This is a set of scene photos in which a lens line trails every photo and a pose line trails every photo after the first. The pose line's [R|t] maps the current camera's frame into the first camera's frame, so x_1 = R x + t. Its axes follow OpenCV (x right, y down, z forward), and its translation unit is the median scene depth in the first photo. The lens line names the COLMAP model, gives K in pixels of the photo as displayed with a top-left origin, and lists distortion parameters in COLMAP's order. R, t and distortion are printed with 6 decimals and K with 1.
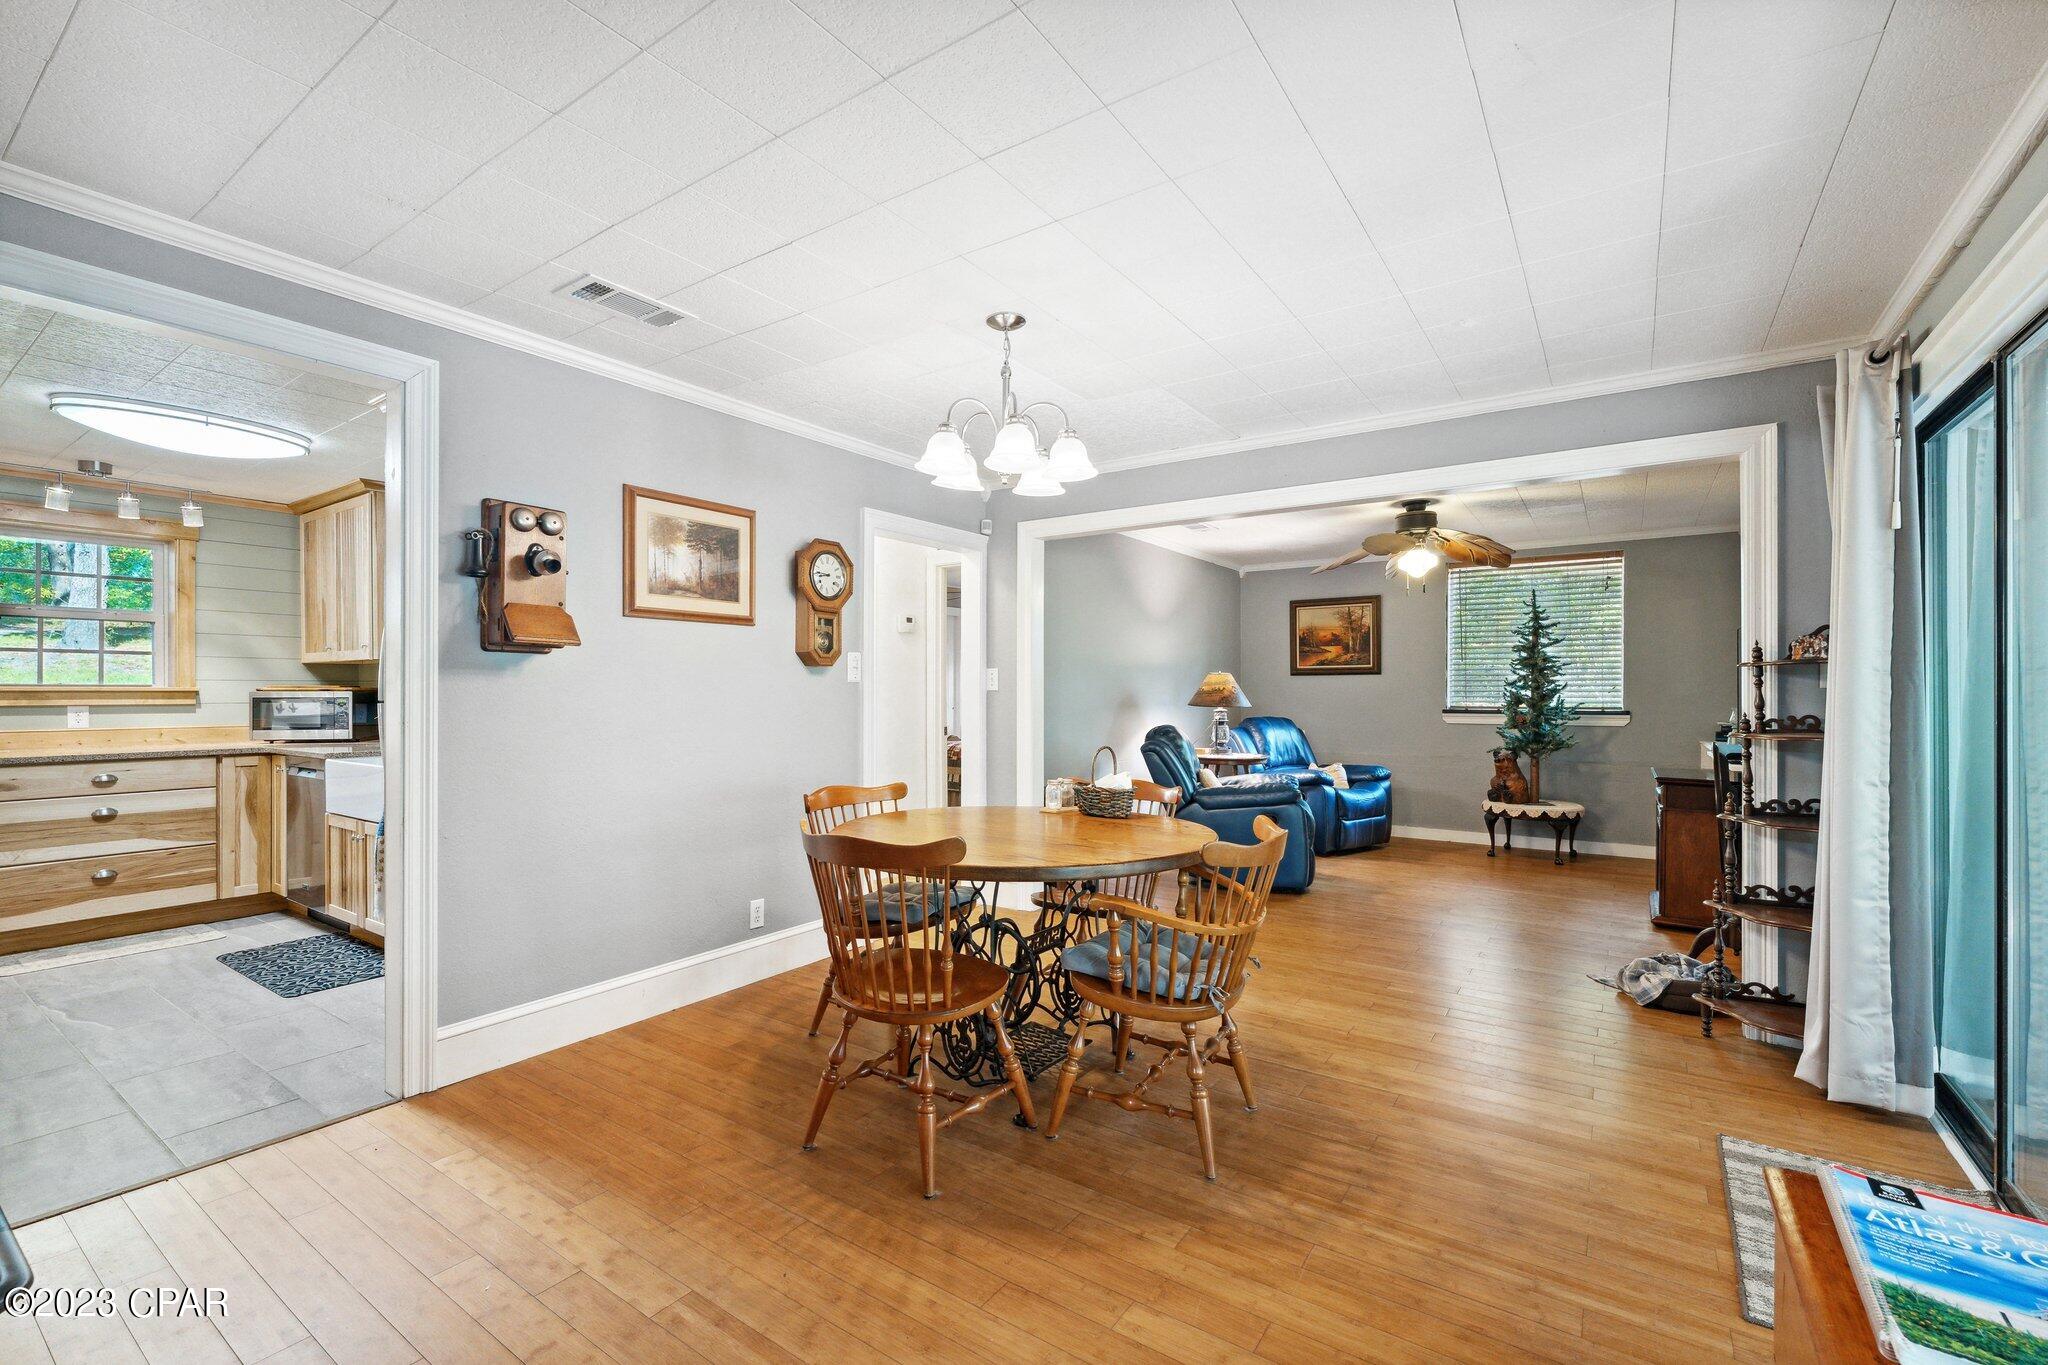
lens RADIAL K [[882.0, 0, 1014.6], [0, 882.0, 690.2], [0, 0, 1]] dist [-0.000293, -0.000157]
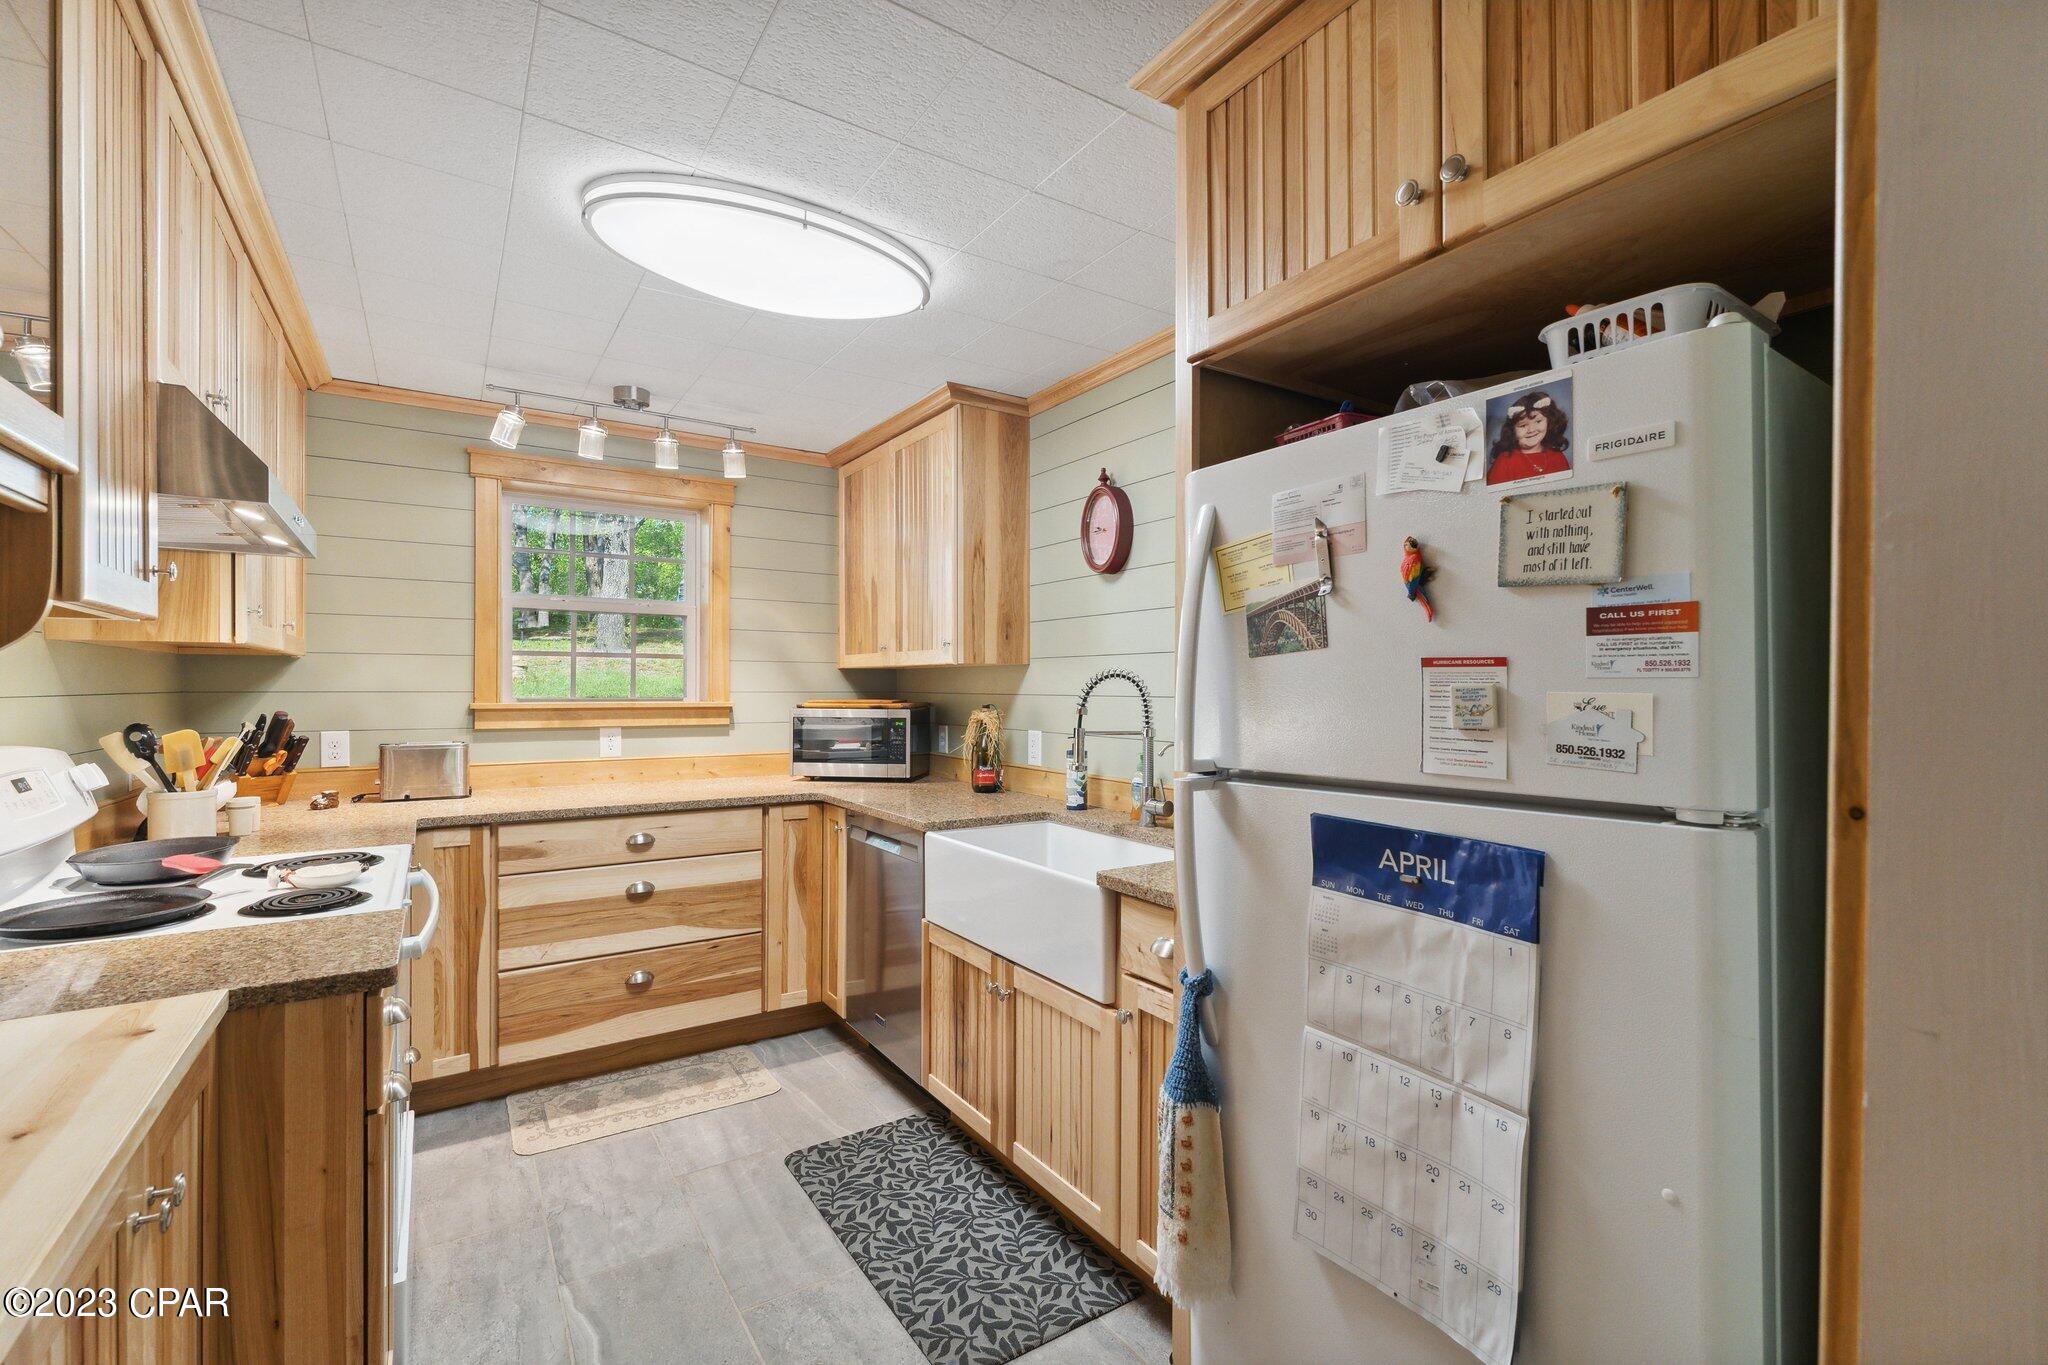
lens RADIAL K [[882.0, 0, 1014.6], [0, 882.0, 690.2], [0, 0, 1]] dist [-0.000293, -0.000157]
pose [[0.928768, 0.007864, -0.370578, -0.461855], [-0.006563, 0.999967, 0.004770, -0.019921], [0.370603, -0.001998, 0.928789, 0.427095]]
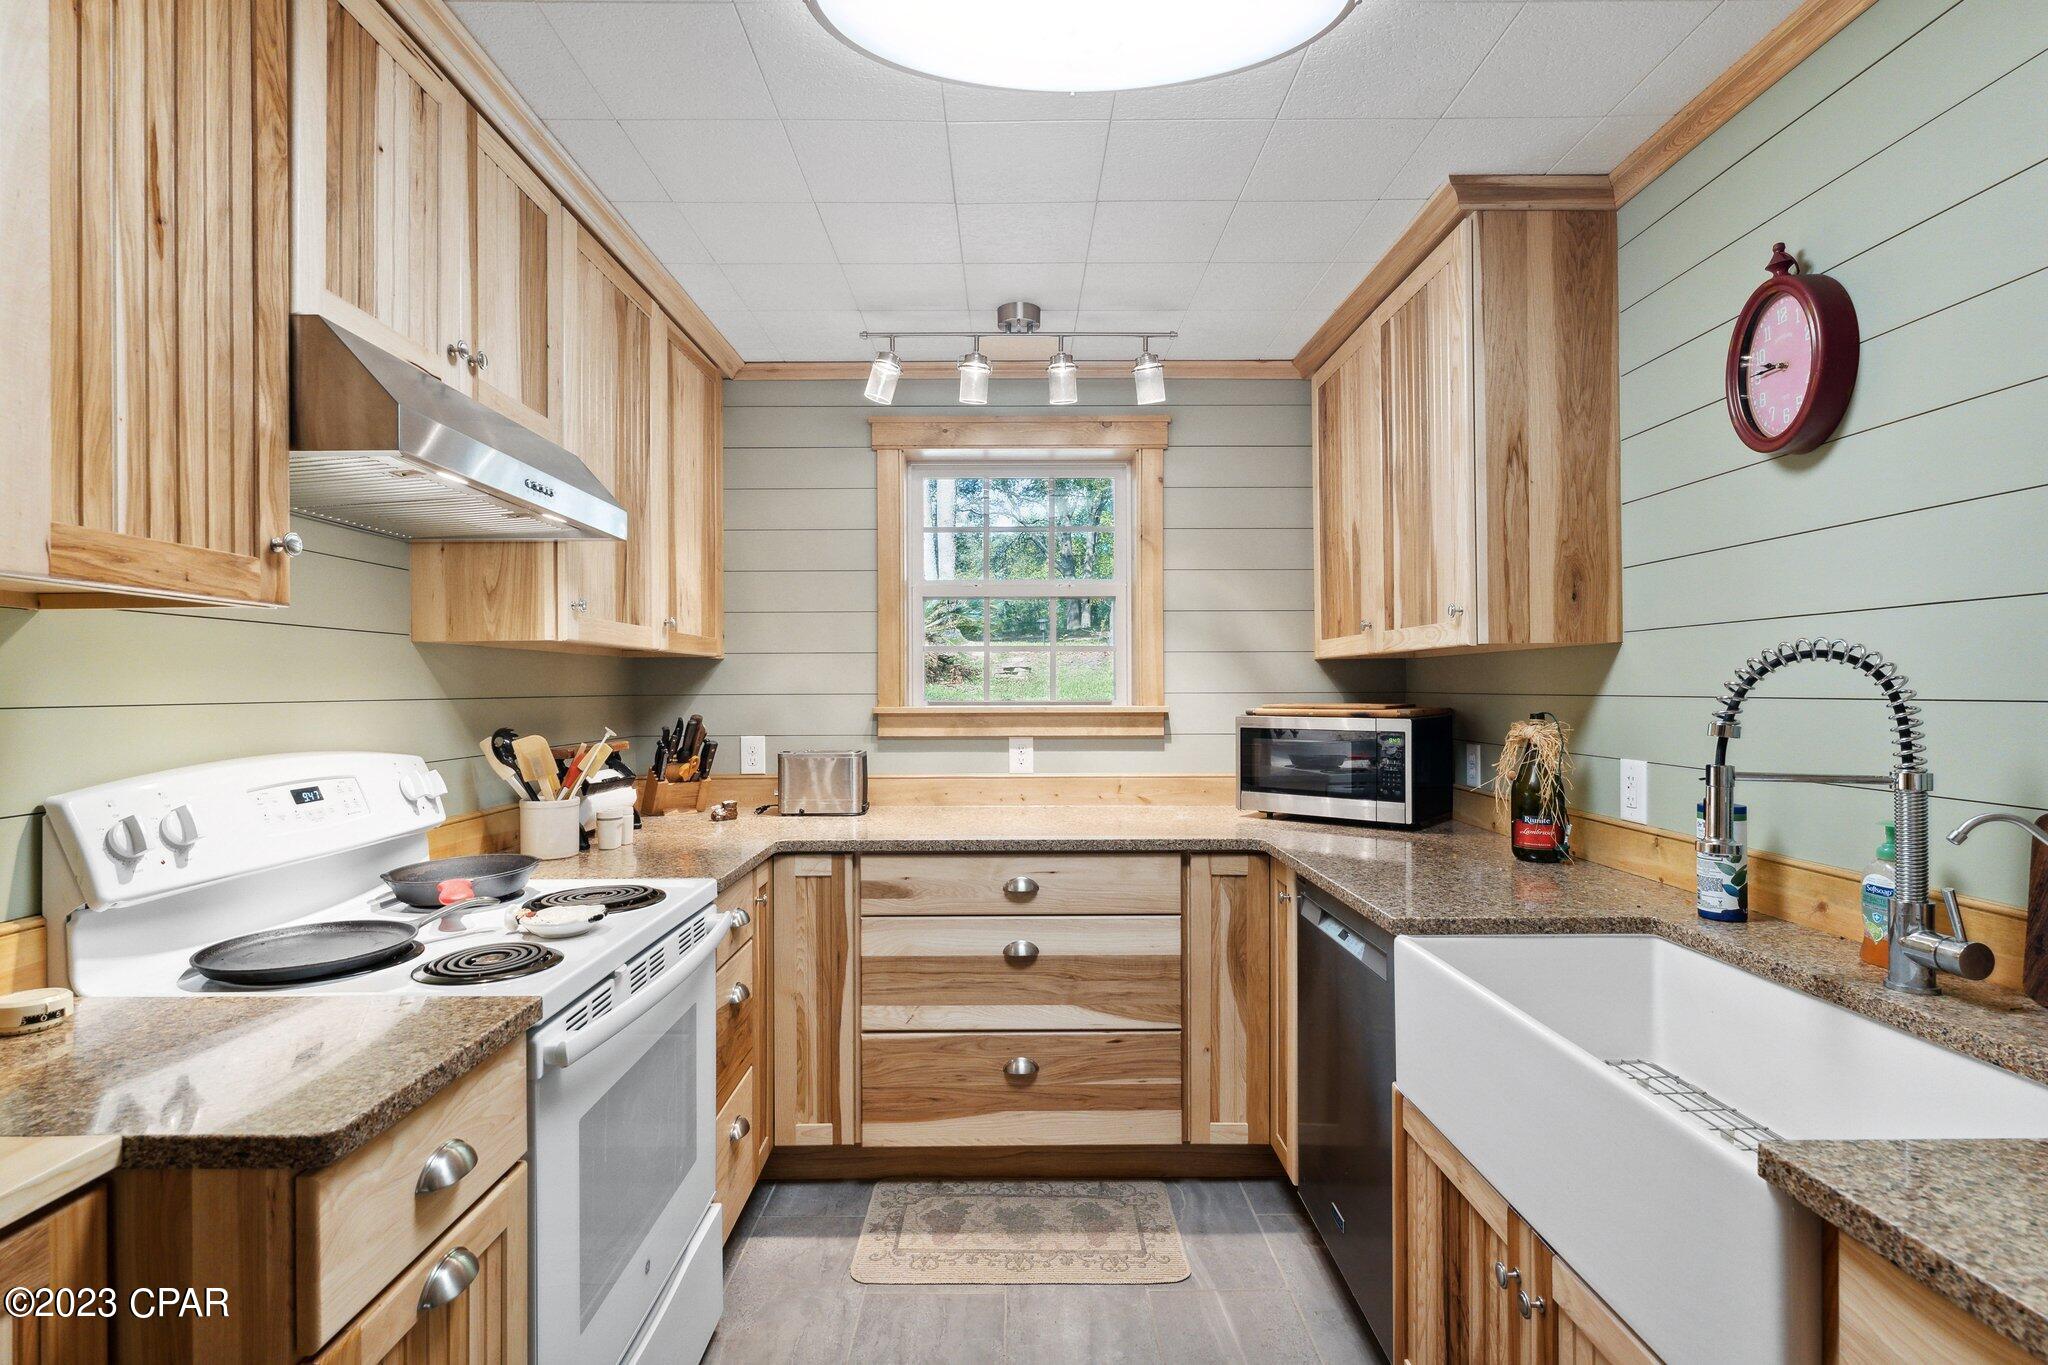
lens RADIAL K [[974.9, 0, 1011.8], [0, 974.9, 683.5], [0, 0, 1]] dist [-0.003572, 0.000075]
pose [[0.574910, -0.002697, -0.818212, -0.509286], [0.001920, 0.999996, -0.001947, -0.018300], [0.818214, -0.000452, 0.574913, 0.603136]]
